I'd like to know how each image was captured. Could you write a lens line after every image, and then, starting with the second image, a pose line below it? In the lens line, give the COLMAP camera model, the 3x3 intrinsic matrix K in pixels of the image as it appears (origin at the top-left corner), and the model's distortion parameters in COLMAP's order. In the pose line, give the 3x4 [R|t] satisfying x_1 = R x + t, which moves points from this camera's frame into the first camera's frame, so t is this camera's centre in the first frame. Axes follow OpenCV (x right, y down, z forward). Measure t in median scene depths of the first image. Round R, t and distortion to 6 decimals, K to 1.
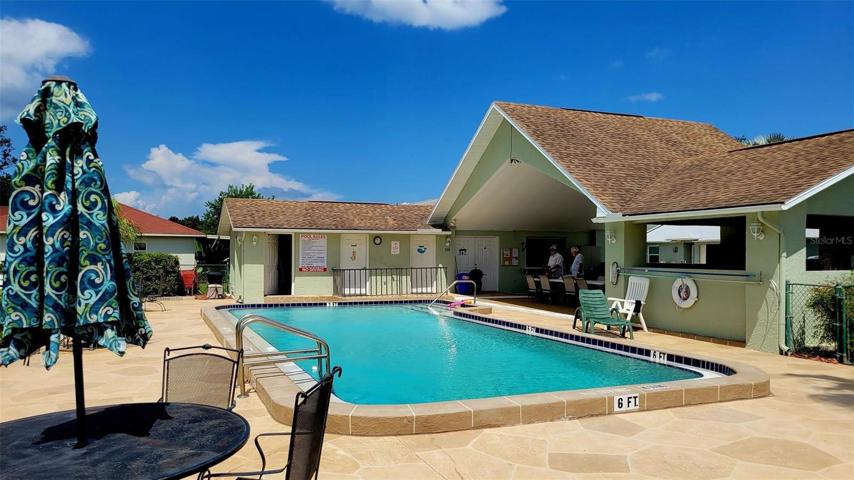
lens RADIAL K [[646.2, 0, 420.8], [0, 646.2, 250.9], [0, 0, 1]] dist [0.031167, -0.002524]
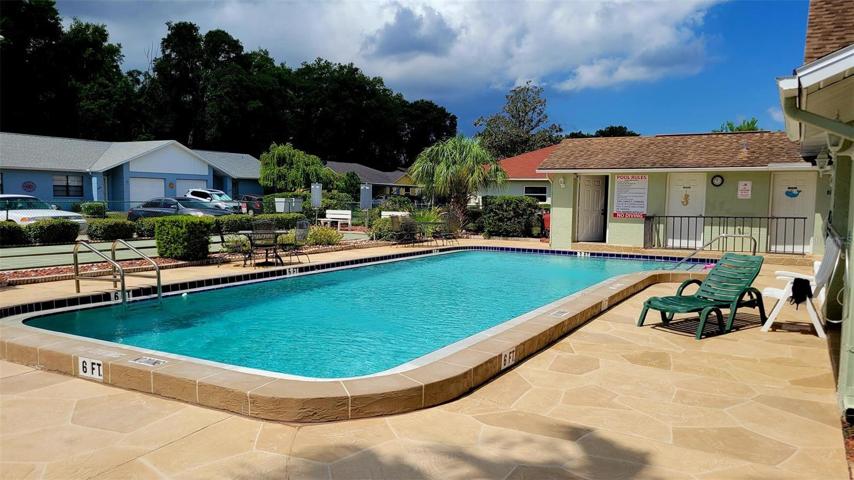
lens RADIAL K [[646.2, 0, 420.8], [0, 646.2, 250.9], [0, 0, 1]] dist [0.031167, -0.002524]
pose [[0.610700, 0.071432, -0.788634, 0.348780], [-0.007904, 0.996423, 0.084133, 0.005306], [0.791823, -0.045147, 0.609080, 0.245719]]
